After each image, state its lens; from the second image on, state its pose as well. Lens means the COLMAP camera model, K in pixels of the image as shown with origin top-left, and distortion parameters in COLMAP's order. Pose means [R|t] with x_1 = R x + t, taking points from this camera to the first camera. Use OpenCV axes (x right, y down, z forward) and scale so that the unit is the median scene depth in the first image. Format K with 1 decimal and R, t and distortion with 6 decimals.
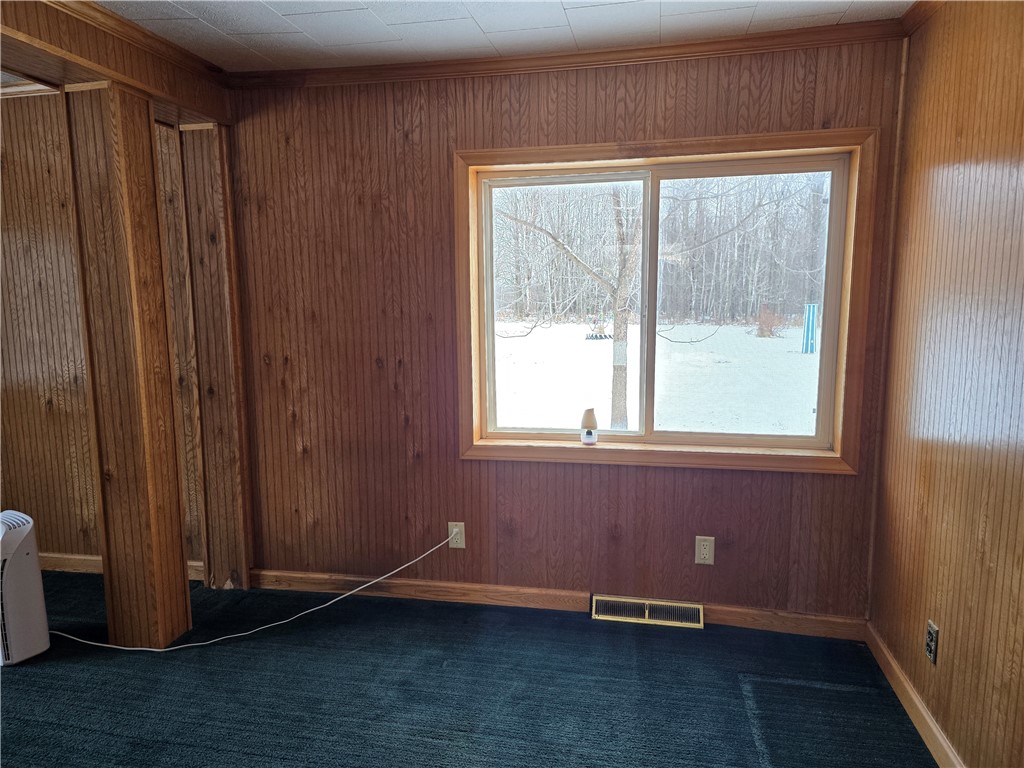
lens RADIAL K [[685.7, 0, 516.1], [0, 685.7, 385.9], [0, 0, 1]] dist [0.062982, -0.051324]
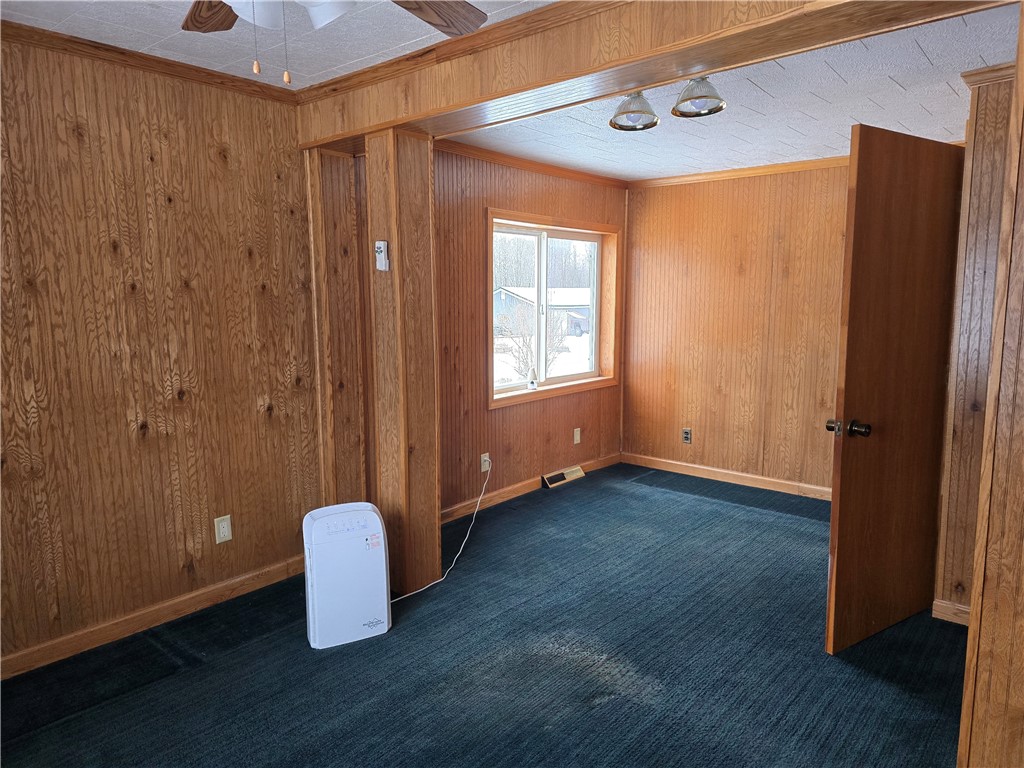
lens RADIAL K [[685.7, 0, 516.1], [0, 685.7, 385.9], [0, 0, 1]] dist [0.062982, -0.051324]
pose [[0.470664, -0.106015, 0.875920, -1.294158], [0.118624, 0.991345, 0.056245, -0.021304], [-0.874302, 0.077433, 0.479166, 0.213411]]
